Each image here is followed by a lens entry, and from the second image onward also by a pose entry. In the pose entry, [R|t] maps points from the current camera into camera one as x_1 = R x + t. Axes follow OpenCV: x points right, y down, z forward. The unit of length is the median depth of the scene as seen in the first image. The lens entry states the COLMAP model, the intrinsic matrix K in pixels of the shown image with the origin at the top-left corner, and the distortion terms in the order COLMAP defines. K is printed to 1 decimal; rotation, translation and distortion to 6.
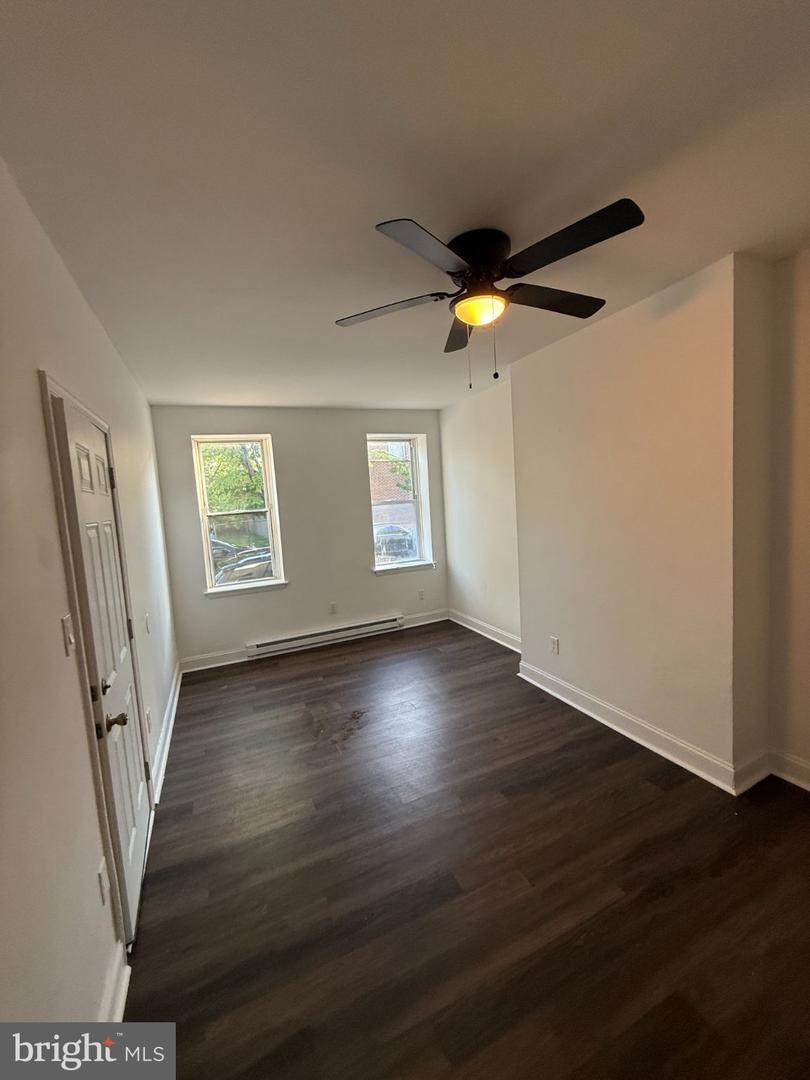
lens RADIAL K [[431.8, 0, 406.3], [0, 431.8, 537.3], [0, 0, 1]] dist [-0.001916, -0.000364]
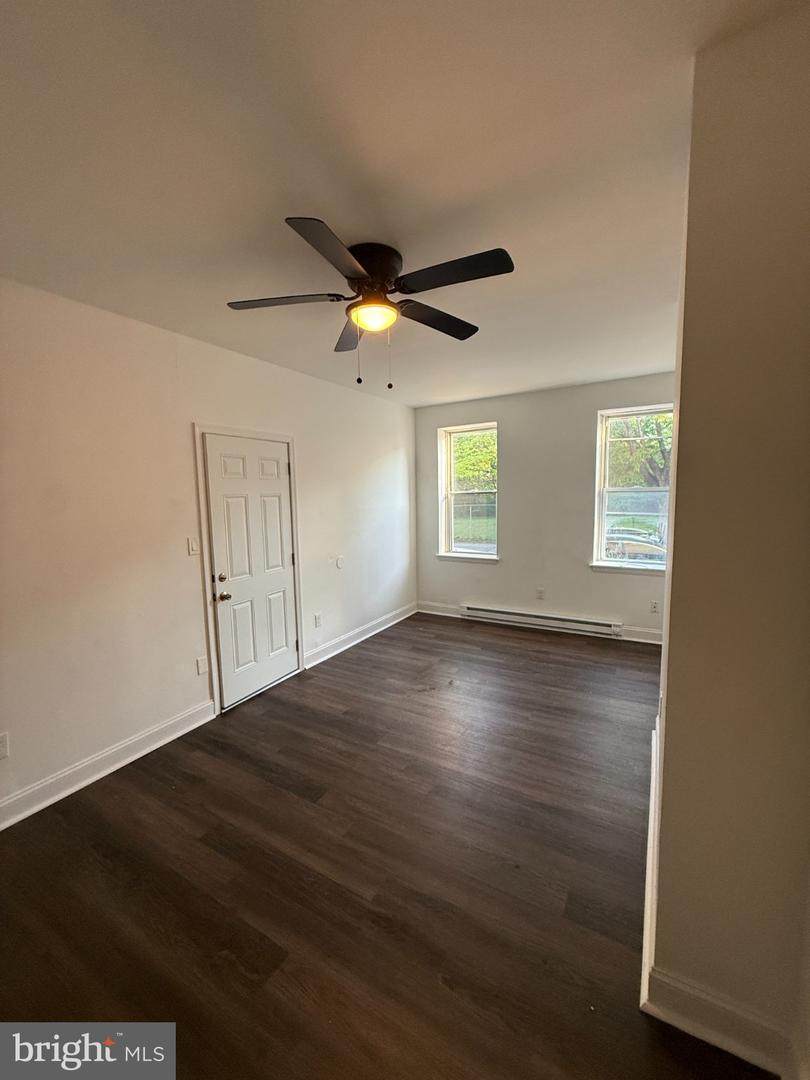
lens RADIAL K [[431.8, 0, 403.5], [0, 431.8, 540.6], [0, 0, 1]] dist [-0.001916, -0.000364]
pose [[0.573429, 0.141569, -0.806931, 0.494074], [-0.089696, 0.989884, 0.109926, -0.043139], [0.814330, 0.009344, 0.580326, 0.191172]]
